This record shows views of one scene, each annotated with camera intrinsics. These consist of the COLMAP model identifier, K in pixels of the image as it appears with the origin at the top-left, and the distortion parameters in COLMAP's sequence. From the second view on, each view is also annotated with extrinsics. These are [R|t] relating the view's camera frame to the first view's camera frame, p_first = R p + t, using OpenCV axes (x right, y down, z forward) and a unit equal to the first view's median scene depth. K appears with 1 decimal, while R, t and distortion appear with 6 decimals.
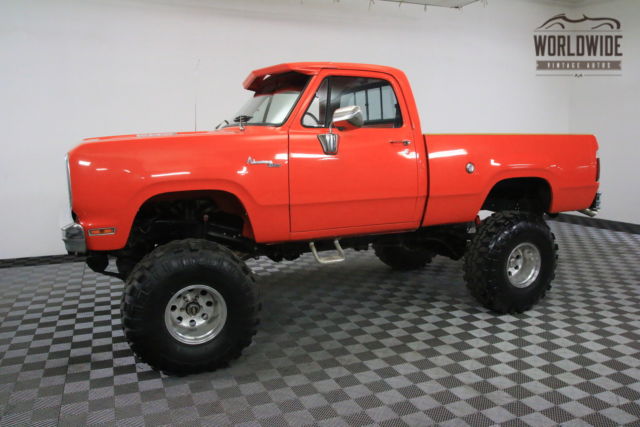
lens RADIAL K [[497.7, 0, 320.0], [0, 497.7, 213.5], [0, 0, 1]] dist [-0.050648, 0.002527]
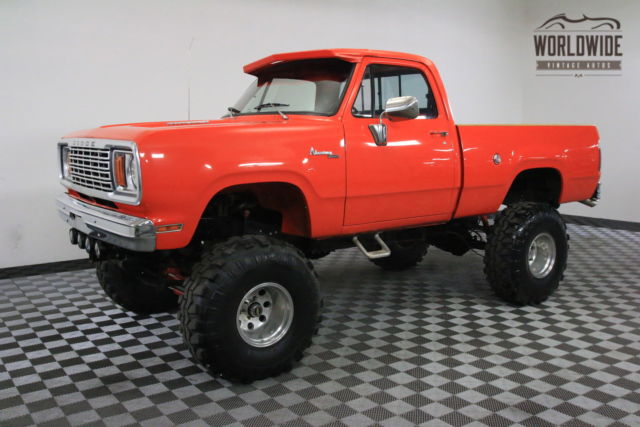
lens RADIAL K [[622.6, 0, 322.6], [0, 622.6, 205.1], [0, 0, 1]] dist [-0.000922, -0.000913]
pose [[0.973752, -0.019576, 0.226767, -0.329036], [0.025042, 0.999461, -0.021250, 0.019613], [-0.226229, 0.026371, 0.973717, -0.146119]]
